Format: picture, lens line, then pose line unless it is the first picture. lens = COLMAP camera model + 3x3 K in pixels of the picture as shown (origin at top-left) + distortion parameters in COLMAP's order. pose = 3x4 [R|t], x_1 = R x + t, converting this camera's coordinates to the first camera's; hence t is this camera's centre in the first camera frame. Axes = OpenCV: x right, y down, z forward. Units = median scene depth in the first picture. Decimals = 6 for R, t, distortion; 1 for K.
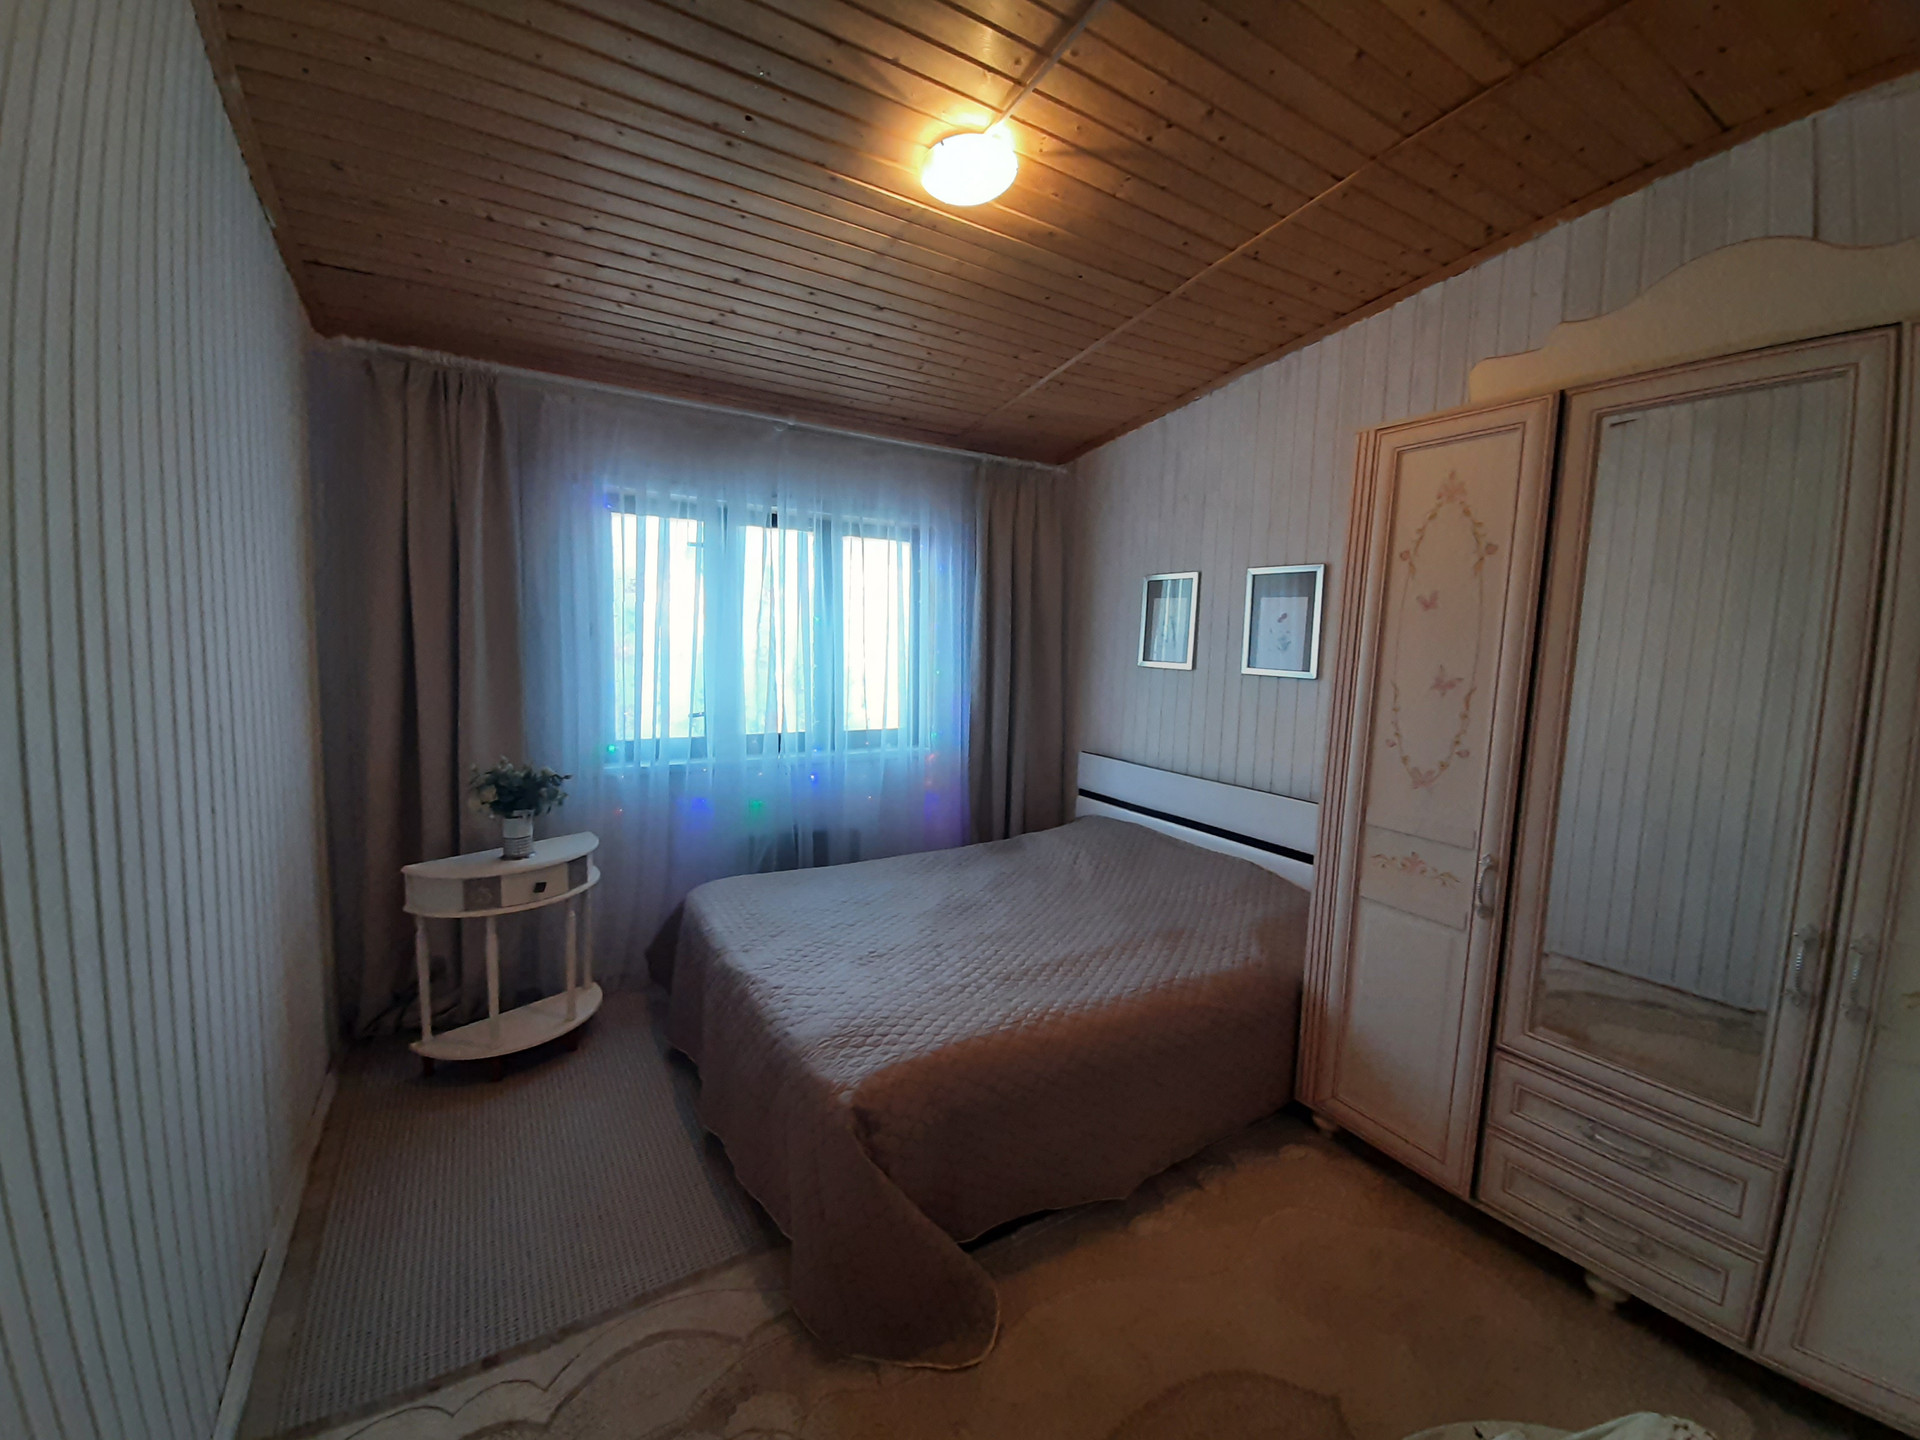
lens RADIAL K [[757.2, 0, 963.9], [0, 757.2, 721.2], [0, 0, 1]] dist [0.019105, -0.017209]
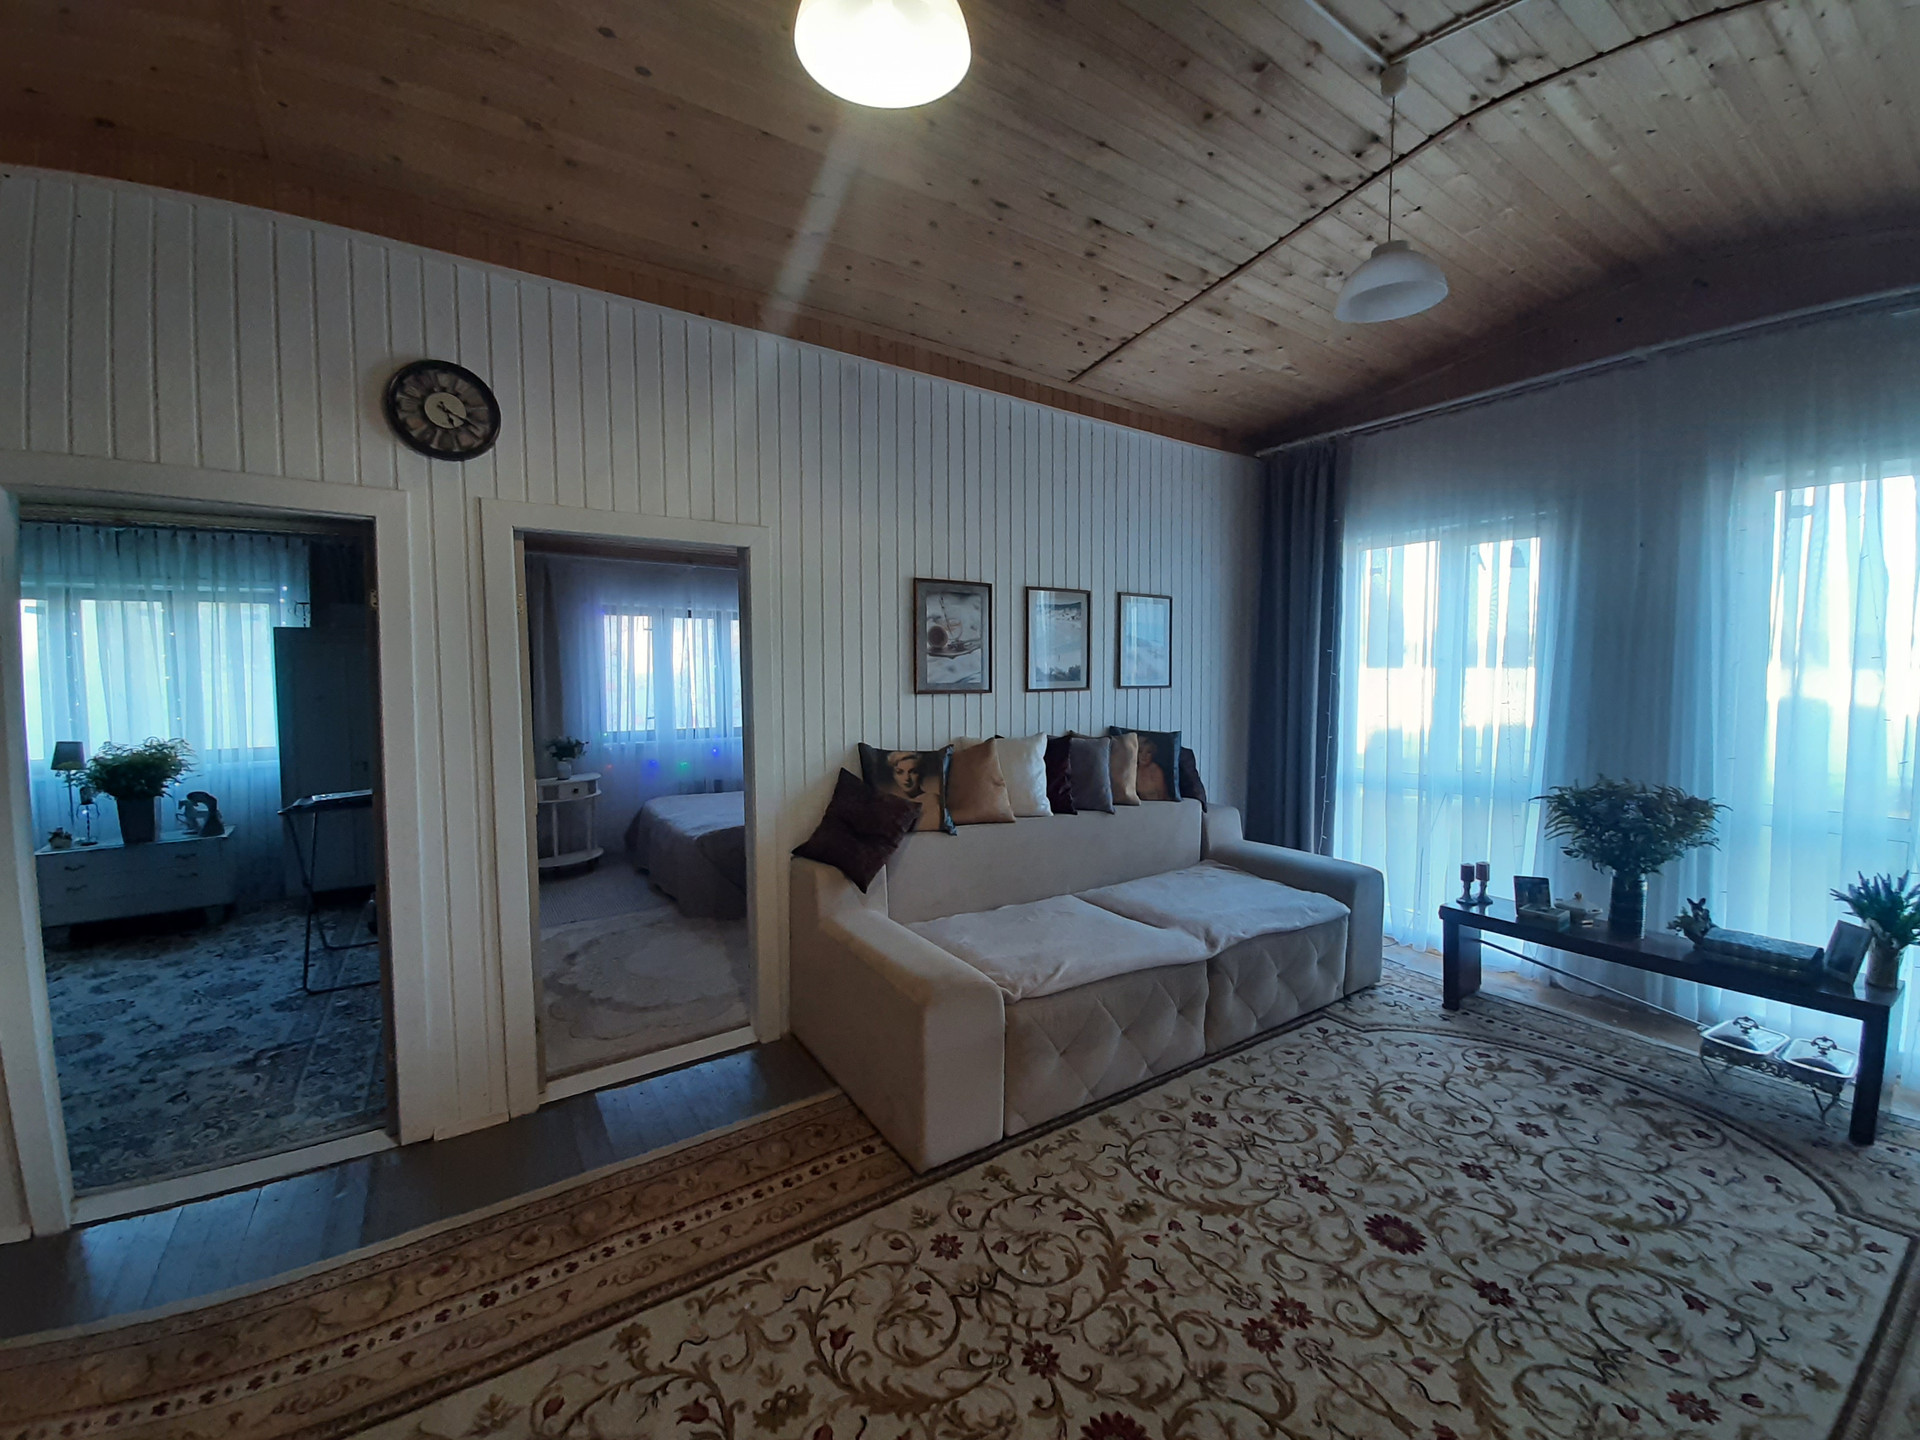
lens RADIAL K [[757.2, 0, 963.9], [0, 757.2, 721.2], [0, 0, 1]] dist [0.019105, -0.017209]
pose [[0.999180, -0.034044, 0.021919, 0.511156], [0.034965, 0.998460, -0.043074, 0.142664], [-0.020419, 0.043805, 0.998831, -1.194797]]
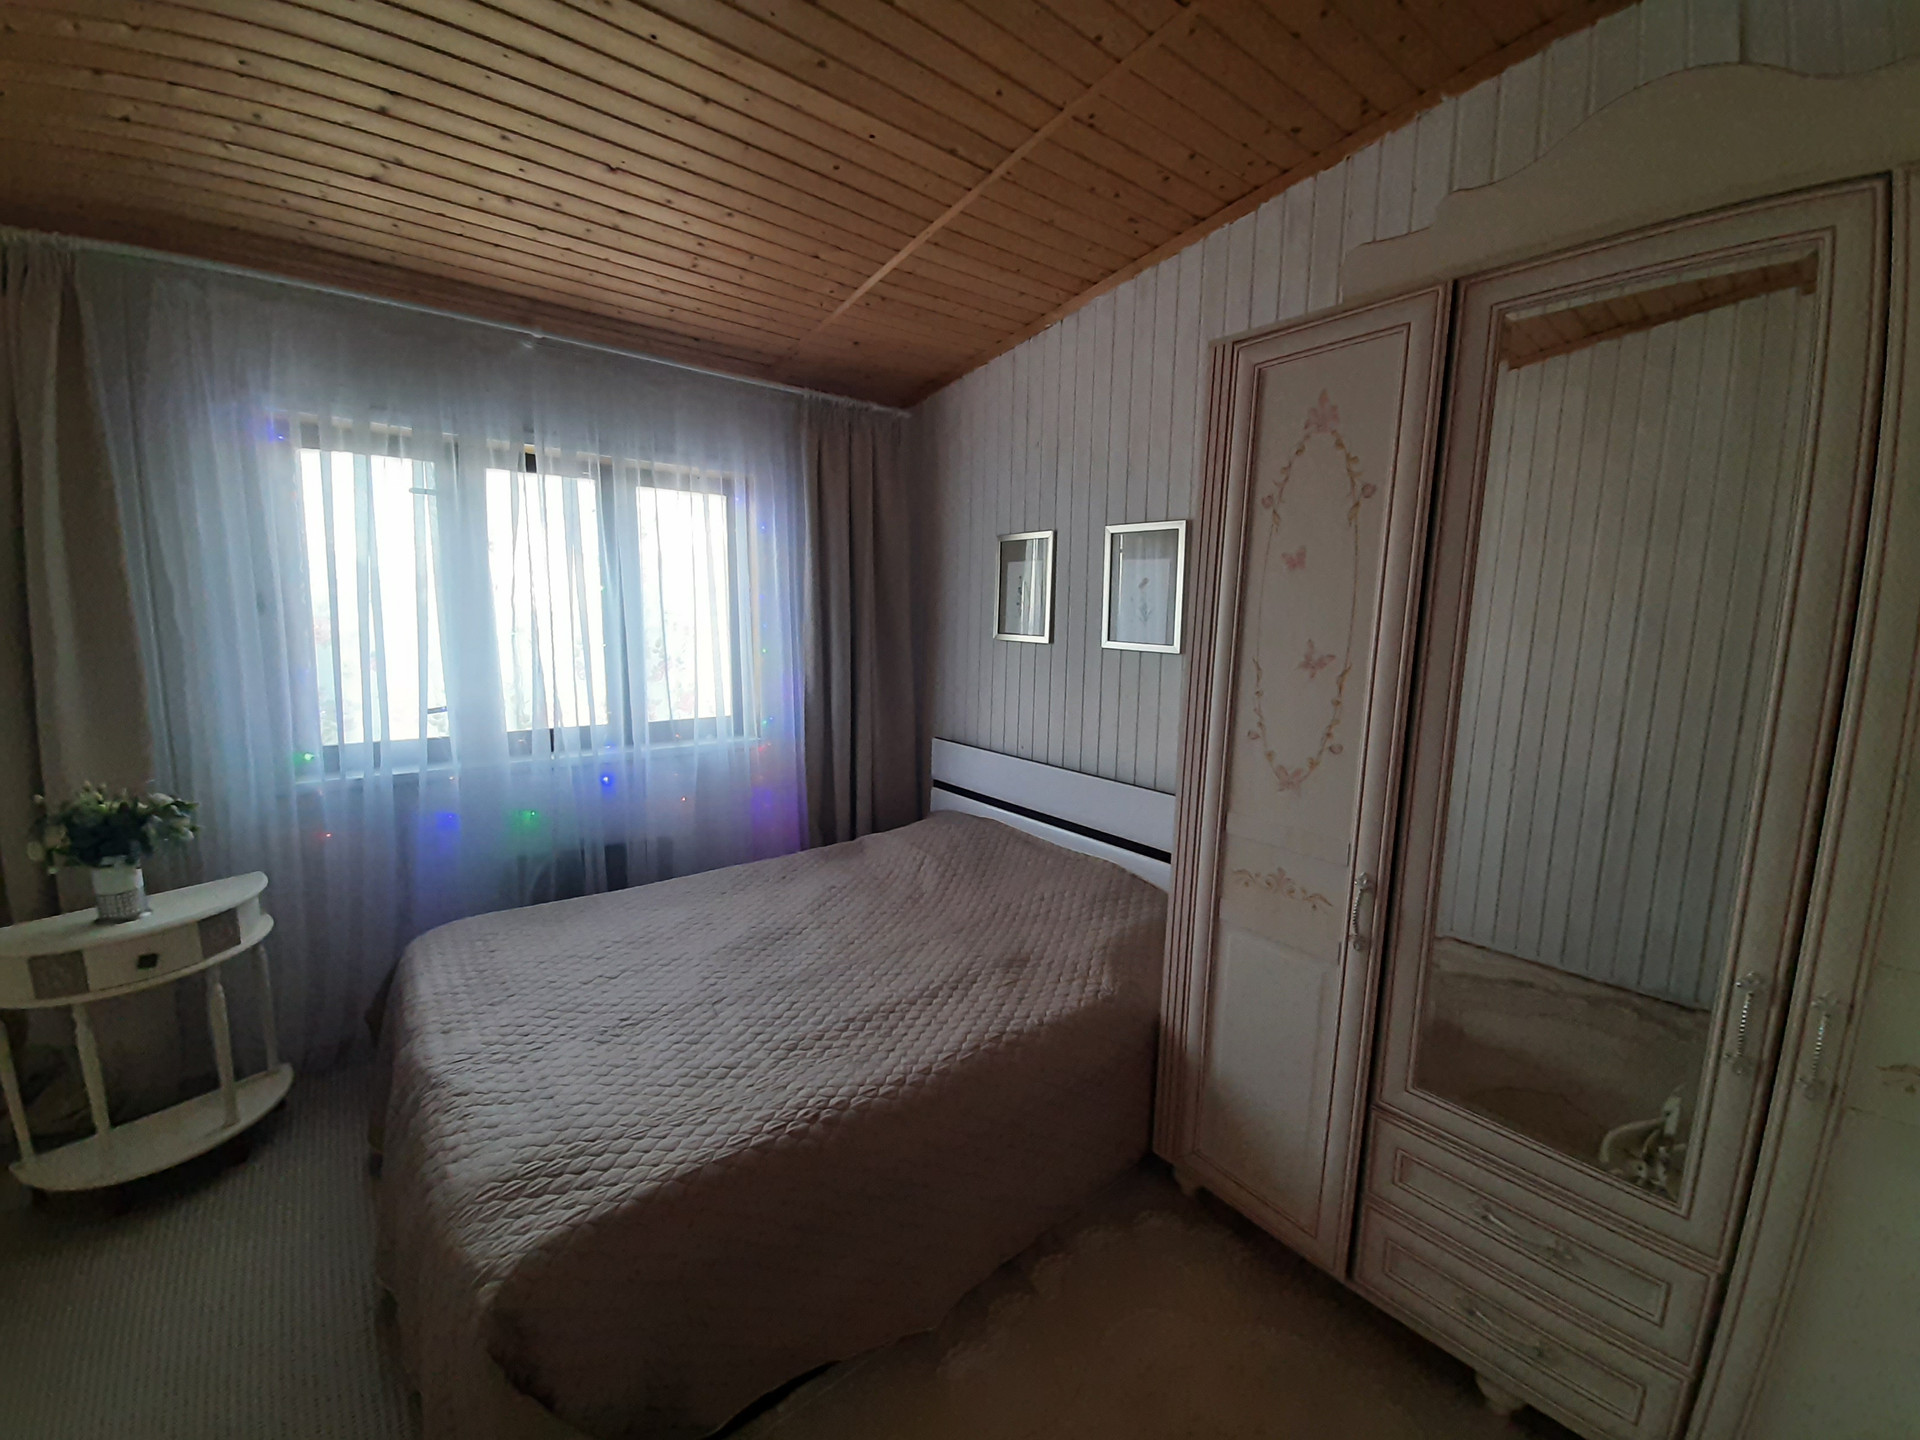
lens RADIAL K [[757.2, 0, 963.9], [0, 757.2, 721.2], [0, 0, 1]] dist [0.019105, -0.017209]
pose [[0.991977, -0.026322, 0.123651, 0.125402], [0.021725, 0.999027, 0.038379, -0.019599], [-0.124540, -0.035385, 0.991583, 0.189979]]
